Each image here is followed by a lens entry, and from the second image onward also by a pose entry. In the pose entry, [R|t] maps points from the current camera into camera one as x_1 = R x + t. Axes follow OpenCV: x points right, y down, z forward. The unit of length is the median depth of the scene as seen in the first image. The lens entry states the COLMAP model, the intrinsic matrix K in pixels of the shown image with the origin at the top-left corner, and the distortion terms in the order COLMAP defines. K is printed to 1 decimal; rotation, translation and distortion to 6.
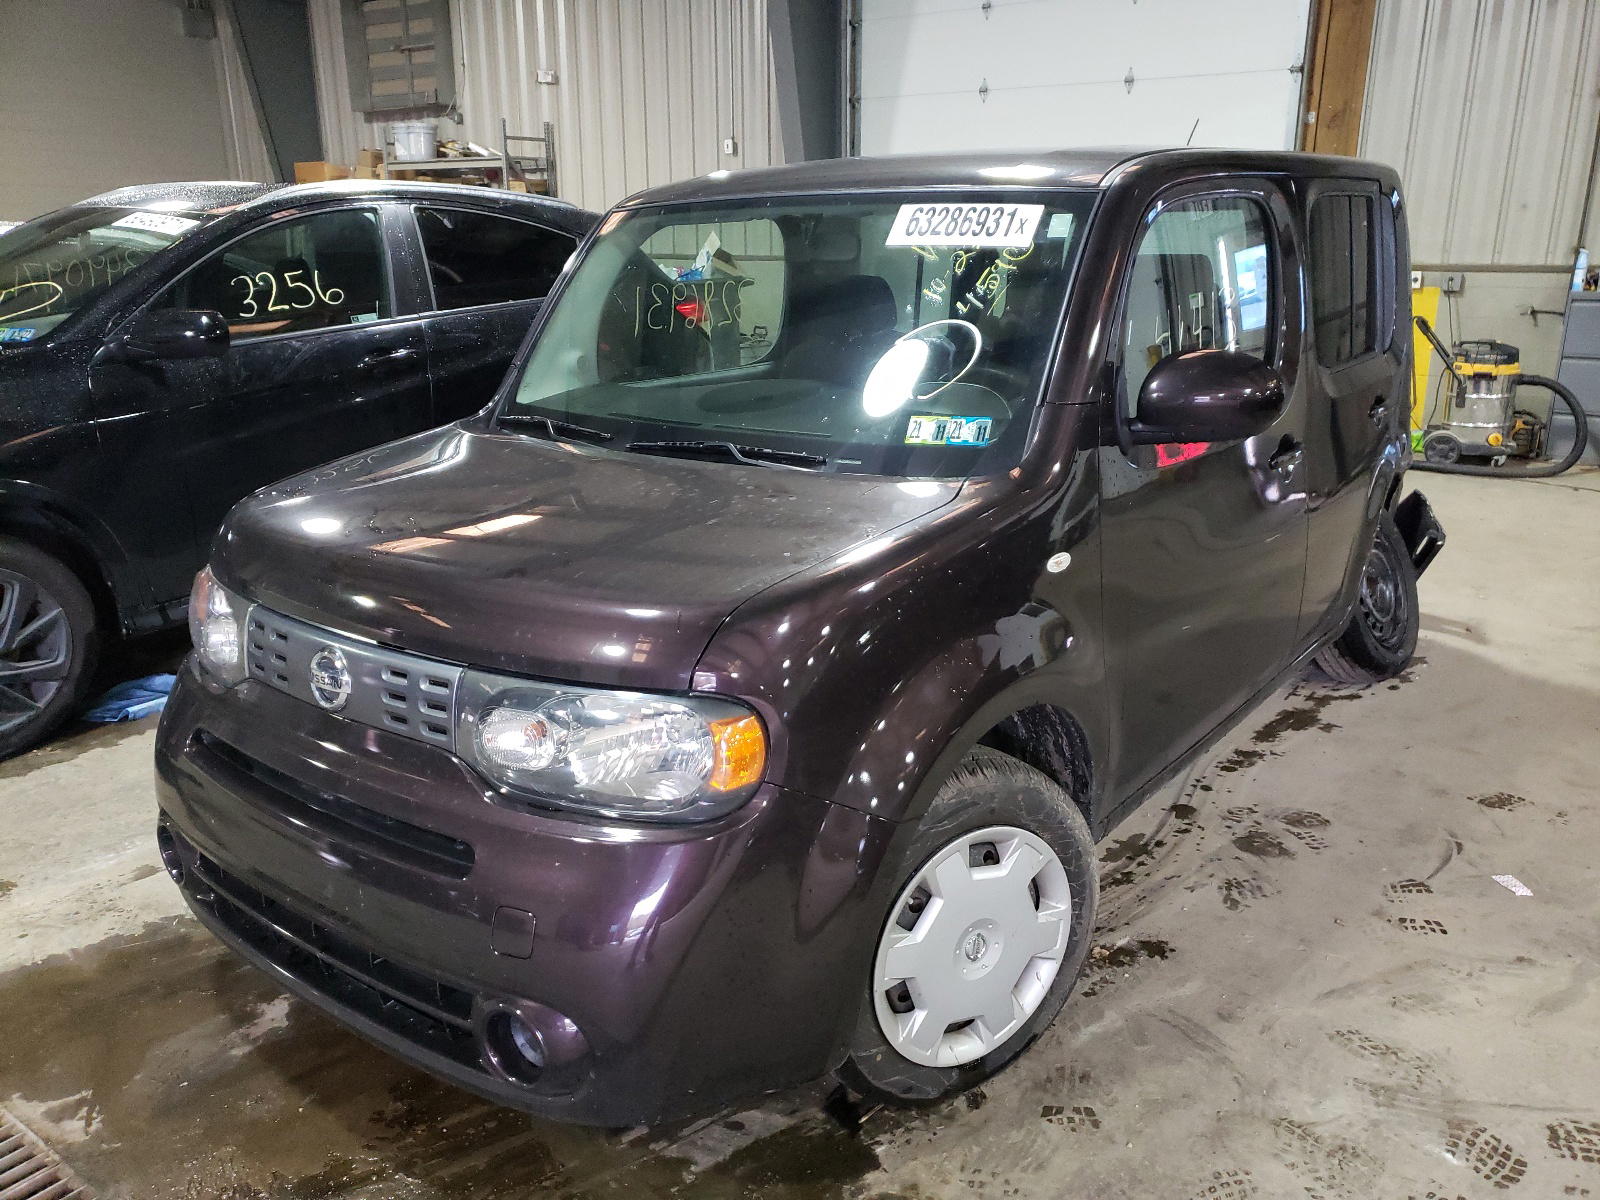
lens RADIAL K [[1224.4, 0, 805.2], [0, 1224.4, 600.3], [0, 0, 1]] dist [0.031835, 0.001603]
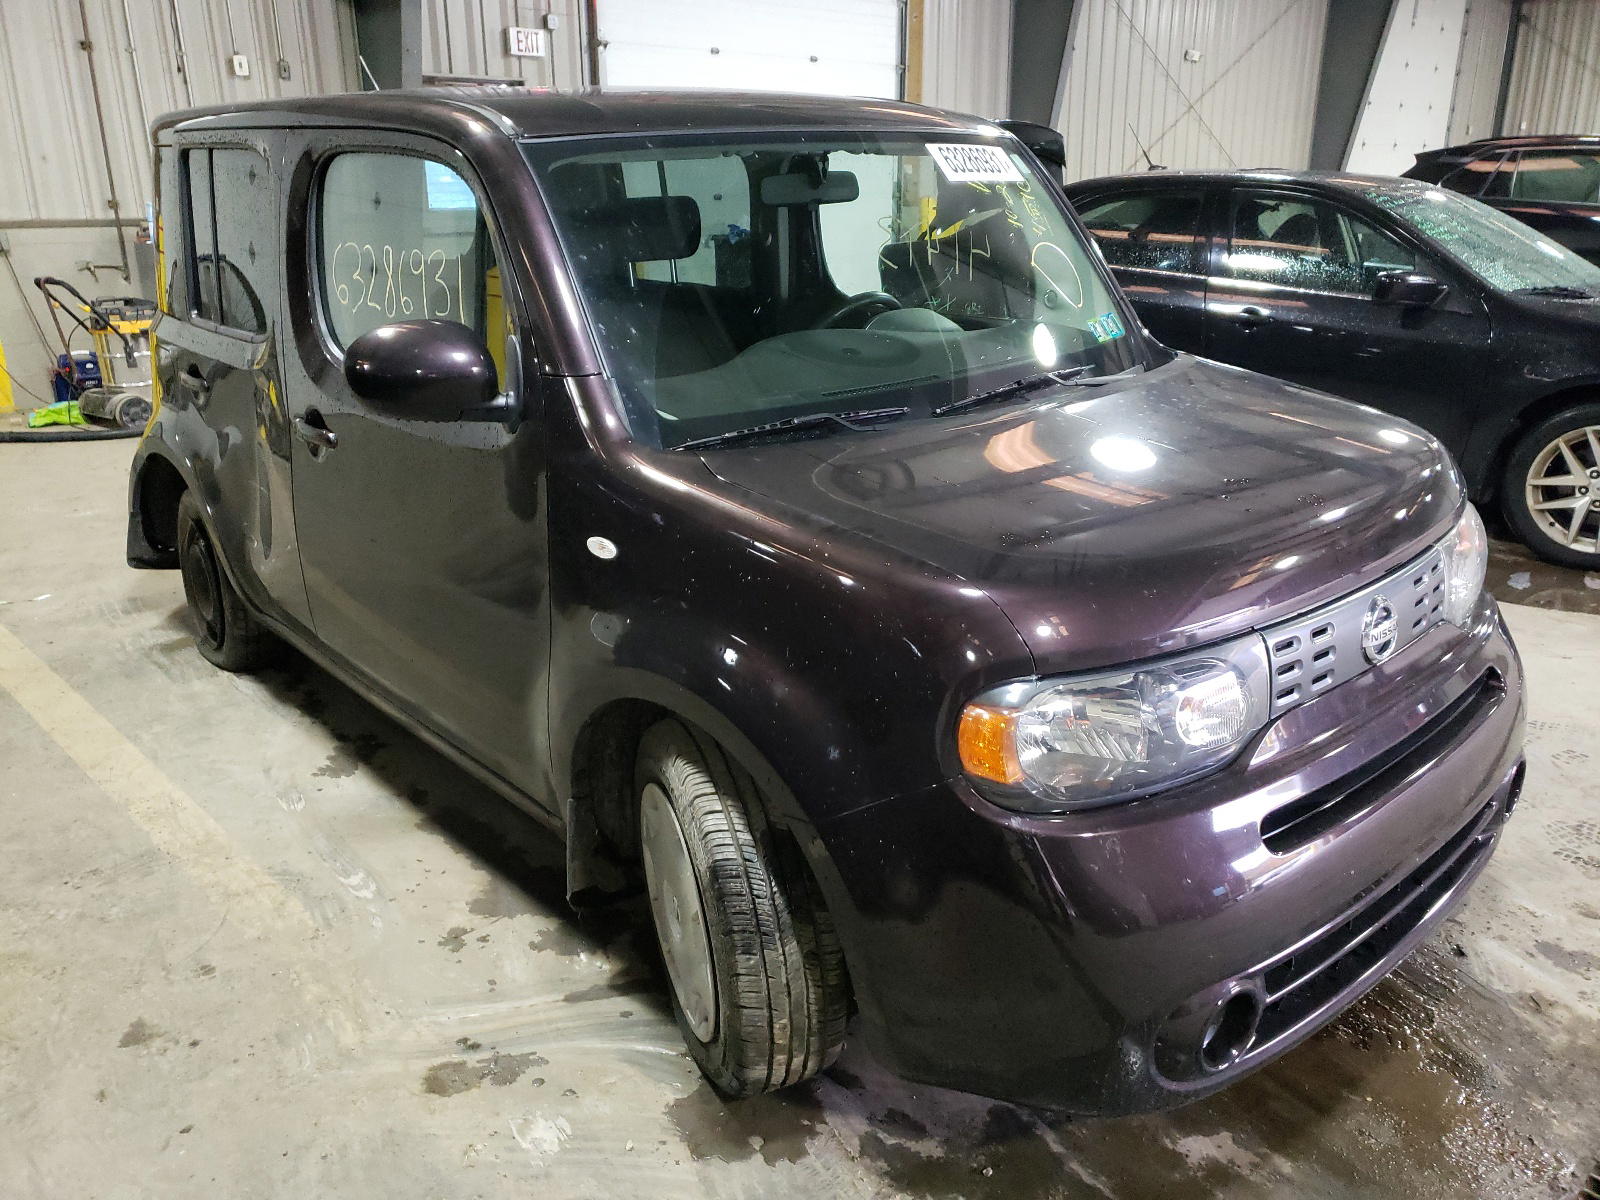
lens RADIAL K [[1224.4, 0, 806.5], [0, 1224.4, 593.3], [0, 0, 1]] dist [0.031835, 0.001603]
pose [[0.184437, -0.305879, 0.934035, -0.333817], [0.281791, 0.926898, 0.247899, -0.082064], [-0.941582, 0.217480, 0.257148, 0.285504]]
